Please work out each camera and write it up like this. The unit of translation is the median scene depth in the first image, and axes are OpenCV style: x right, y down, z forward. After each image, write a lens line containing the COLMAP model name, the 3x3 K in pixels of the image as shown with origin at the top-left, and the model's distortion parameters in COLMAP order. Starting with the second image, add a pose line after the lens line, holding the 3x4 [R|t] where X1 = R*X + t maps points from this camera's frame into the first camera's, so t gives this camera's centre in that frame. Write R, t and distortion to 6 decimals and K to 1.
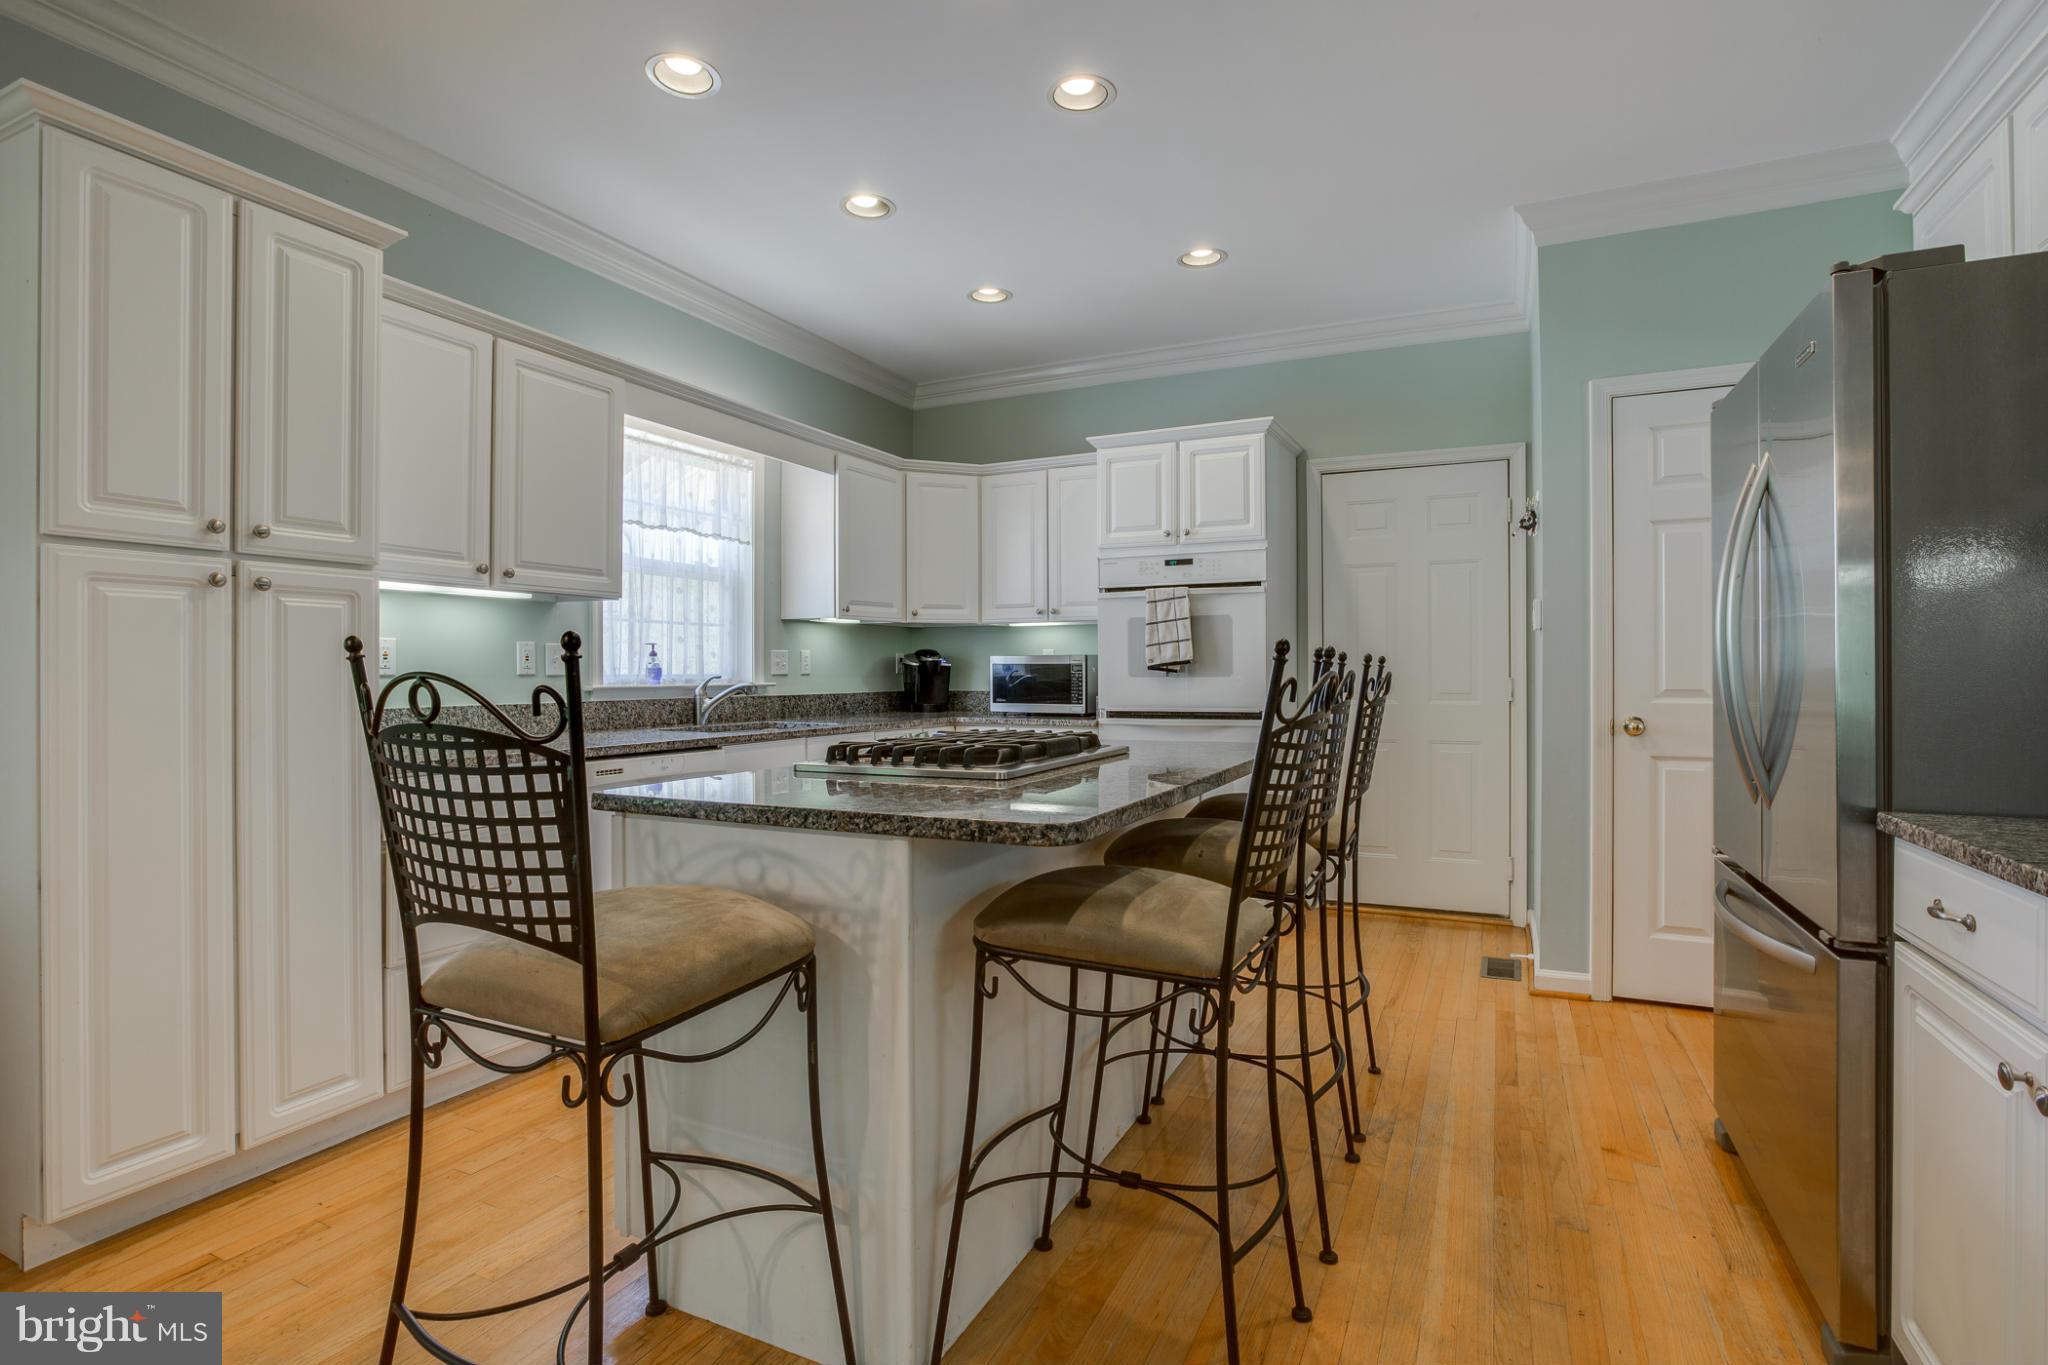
lens RADIAL K [[987.9, 0, 1031.0], [0, 987.9, 675.0], [0, 0, 1]] dist [-0.052721, 0.027009]
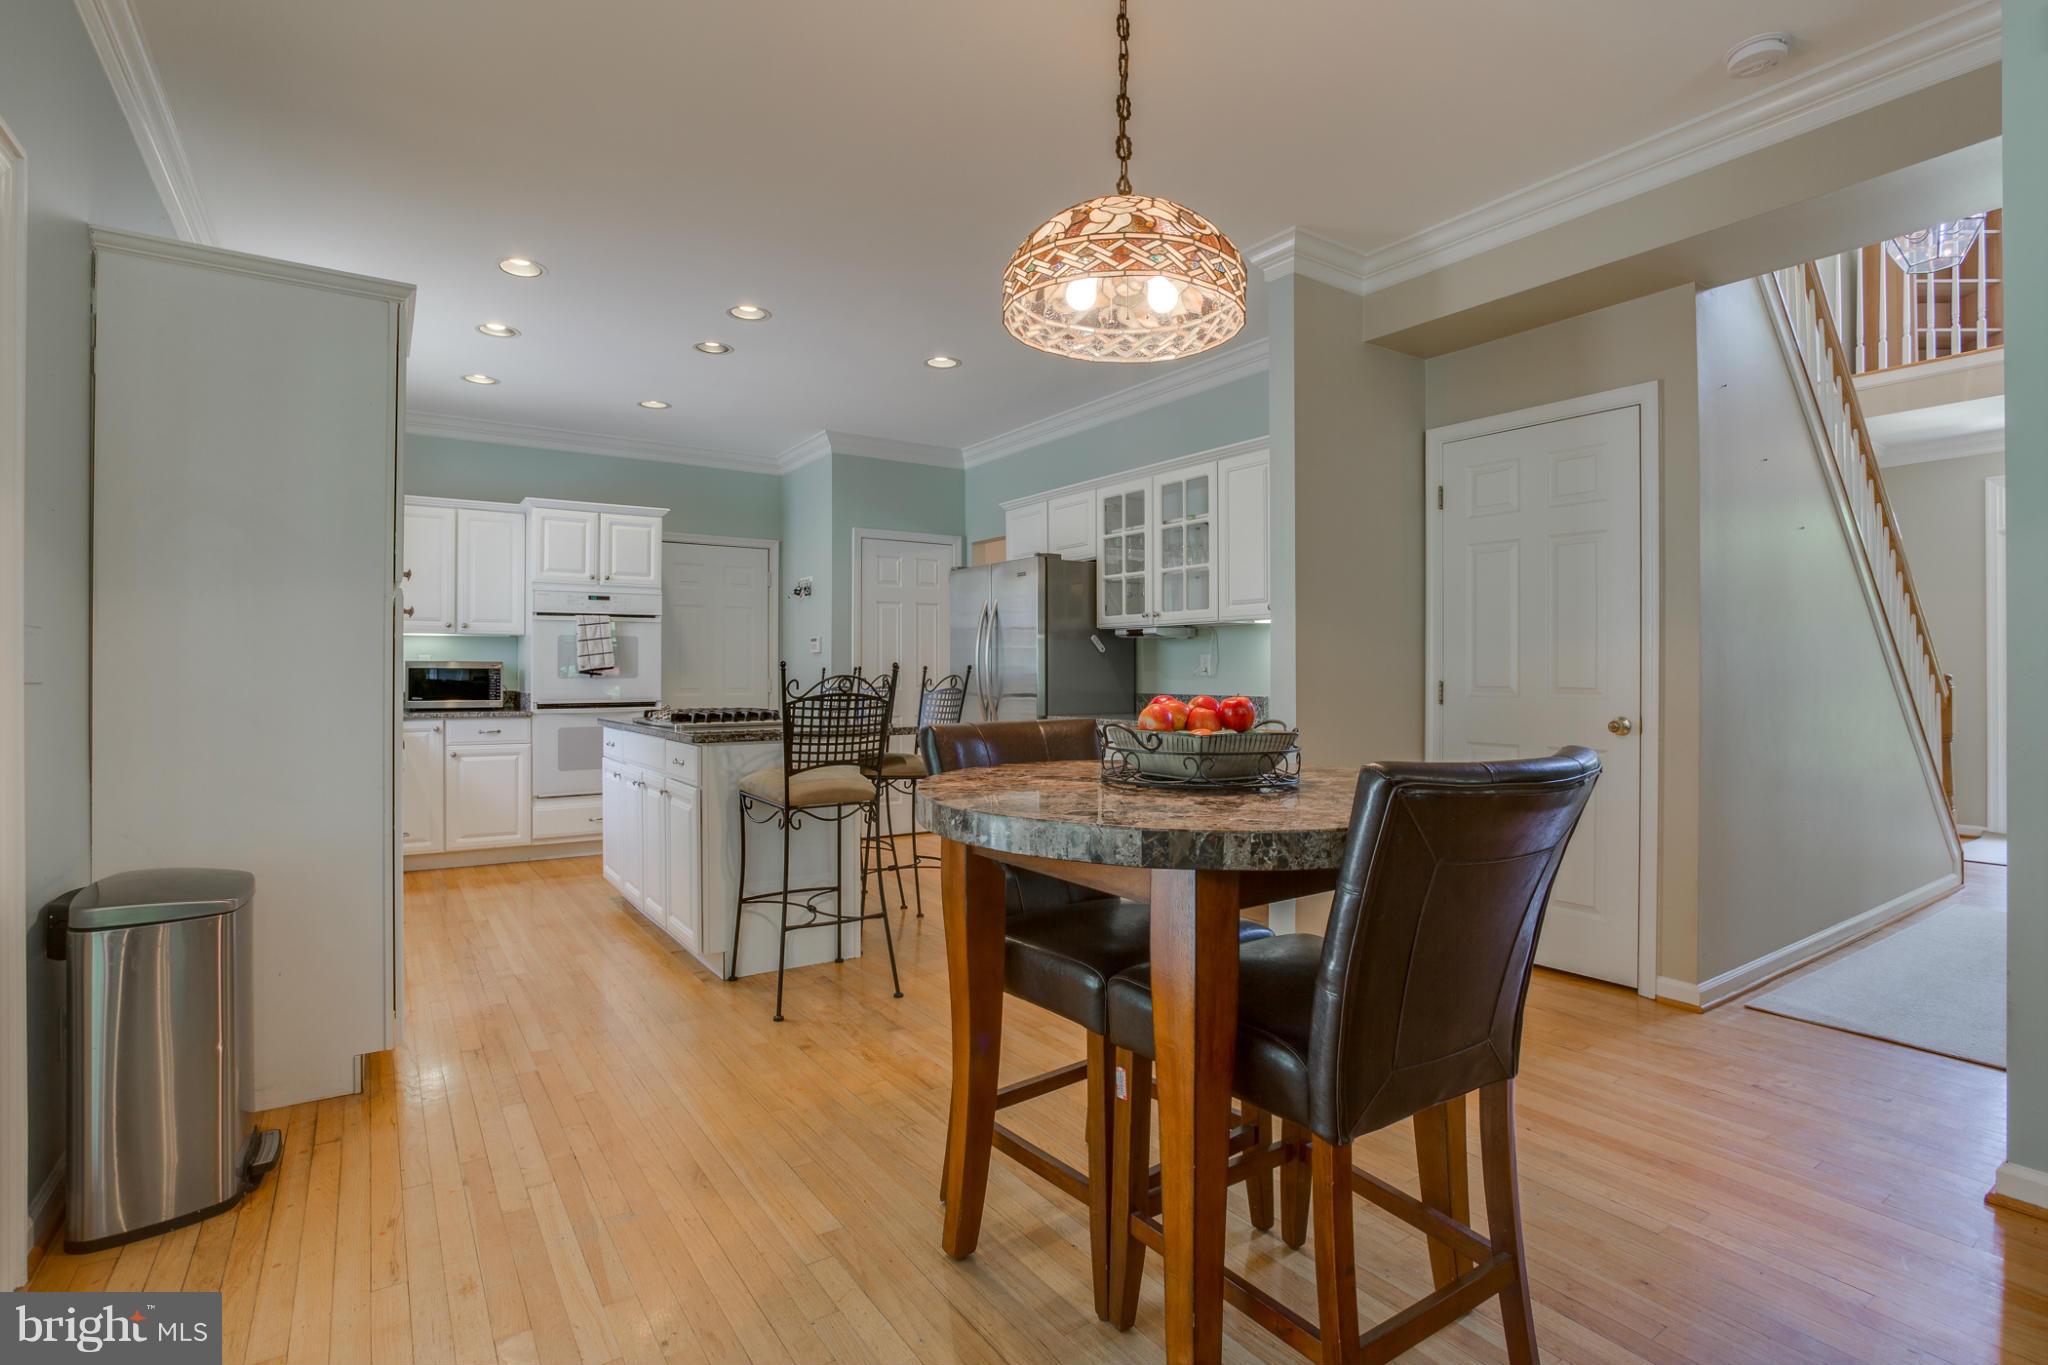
lens RADIAL K [[987.9, 0, 1031.0], [0, 987.9, 675.0], [0, 0, 1]] dist [-0.052721, 0.027009]
pose [[0.501757, 0.000660, 0.865009, -1.005408], [0.001917, 0.999996, -0.001875, 0.001199], [-0.865007, 0.002599, 0.501754, -0.329690]]
